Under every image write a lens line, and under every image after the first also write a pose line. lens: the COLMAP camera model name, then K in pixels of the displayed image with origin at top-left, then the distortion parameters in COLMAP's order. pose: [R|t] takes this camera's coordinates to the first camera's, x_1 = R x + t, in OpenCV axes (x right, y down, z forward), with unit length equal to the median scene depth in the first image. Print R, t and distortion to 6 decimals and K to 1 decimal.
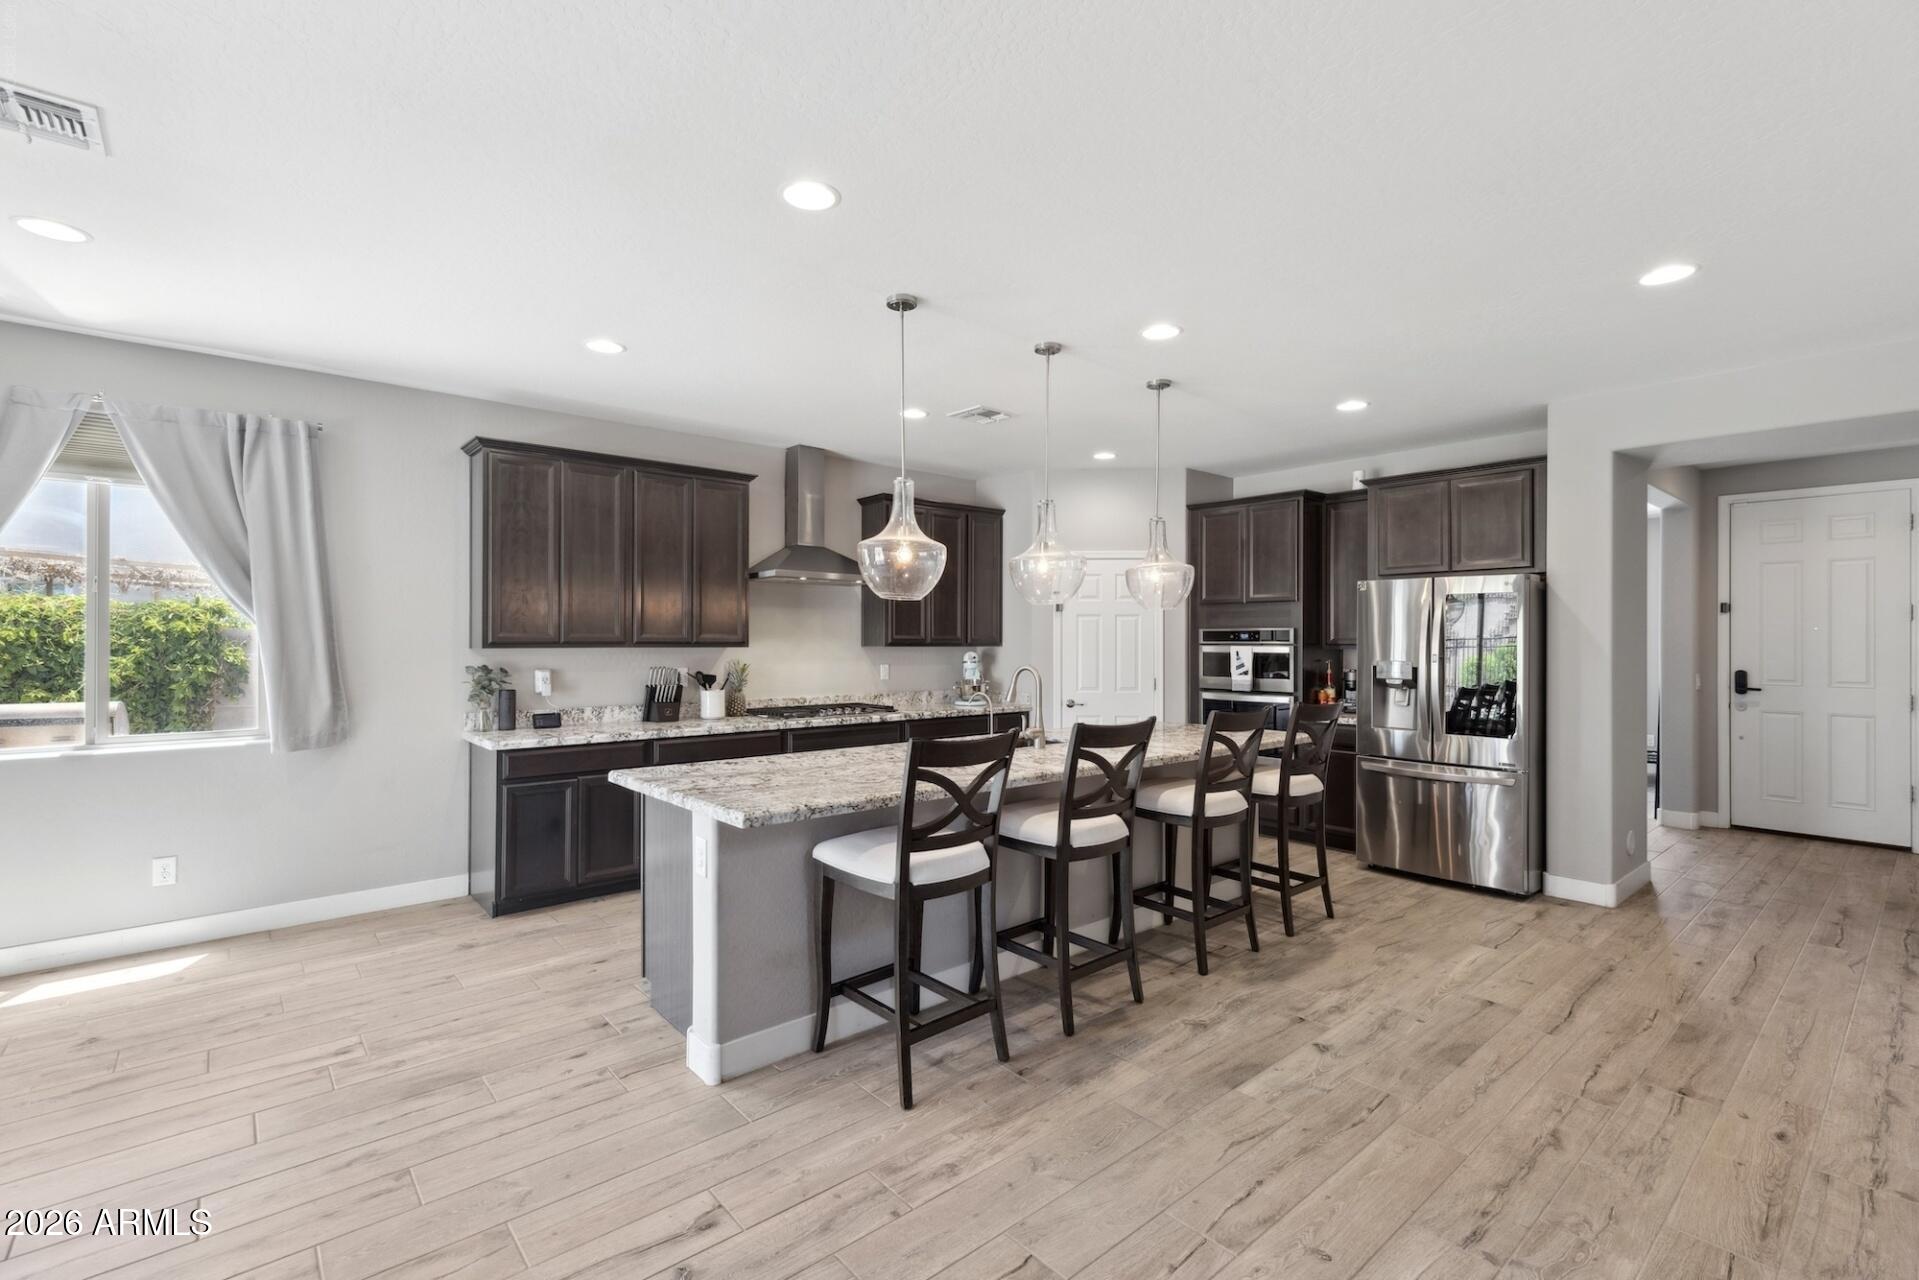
lens RADIAL K [[862.2, 0, 959.5], [0, 862.2, 640.0], [0, 0, 1]] dist [0.000311, 0.000121]
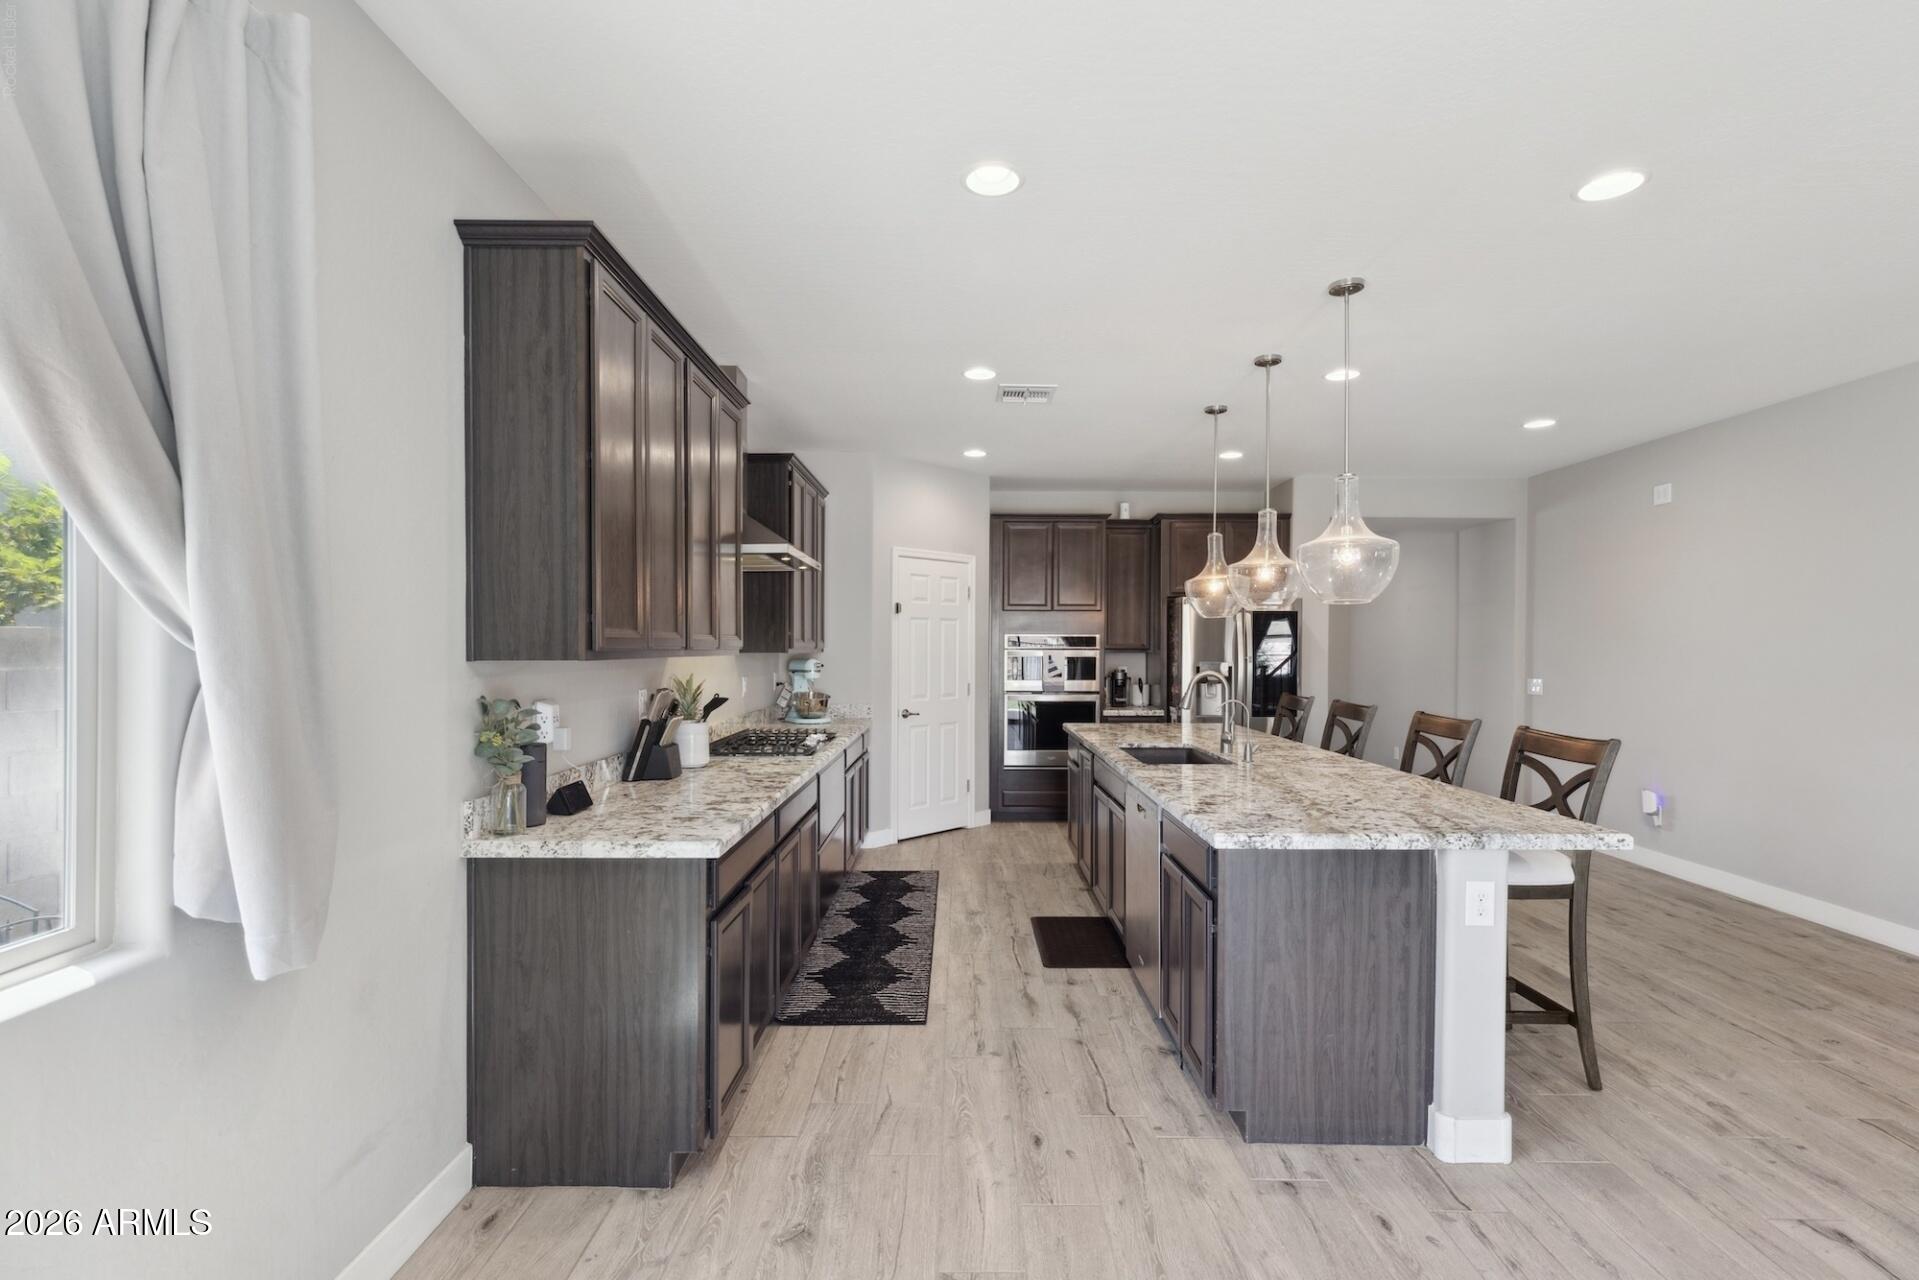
lens RADIAL K [[867.1, 0, 959.5], [0, 867.1, 640.0], [0, 0, 1]] dist [-0.000045, -0.000220]
pose [[0.654808, 0.006571, 0.755767, -1.064379], [-0.000497, 0.999966, -0.008263, 0.005108], [-0.755795, 0.005035, 0.654789, 0.694709]]
